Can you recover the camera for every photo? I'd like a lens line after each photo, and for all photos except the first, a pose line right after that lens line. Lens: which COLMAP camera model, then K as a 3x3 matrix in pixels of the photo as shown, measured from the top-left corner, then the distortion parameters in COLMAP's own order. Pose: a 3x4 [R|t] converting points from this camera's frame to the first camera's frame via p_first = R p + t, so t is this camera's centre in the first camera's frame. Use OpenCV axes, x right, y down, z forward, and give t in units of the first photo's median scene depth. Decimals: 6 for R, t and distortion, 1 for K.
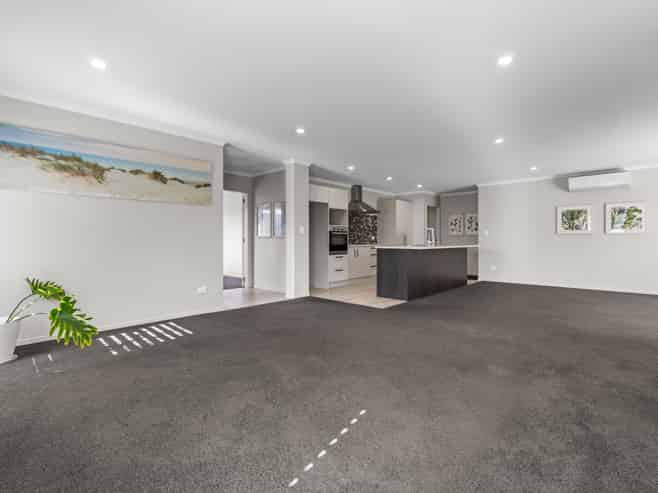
lens RADIAL K [[316.7, 0, 328.8], [0, 316.7, 243.2], [0, 0, 1]] dist [-0.003380, -0.000228]
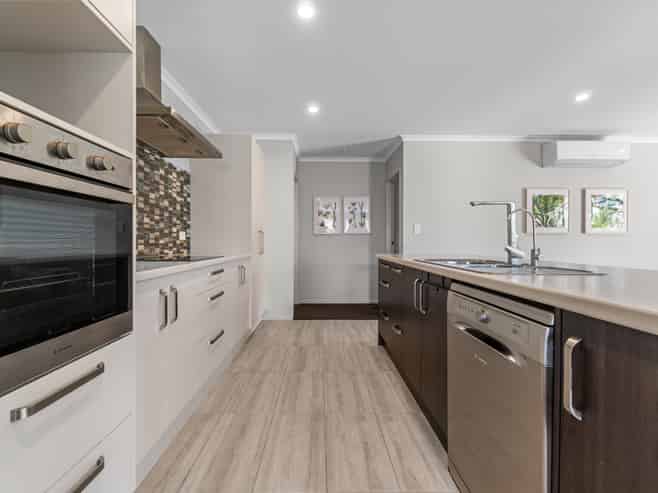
lens RADIAL K [[316.7, 0, 328.0], [0, 316.7, 243.4], [0, 0, 1]] dist [-0.003380, -0.000228]
pose [[0.717759, 0.000002, 0.696291, 0.020134], [0.005219, 0.999972, -0.005383, -0.008030], [-0.696272, 0.007498, 0.717739, 0.849134]]
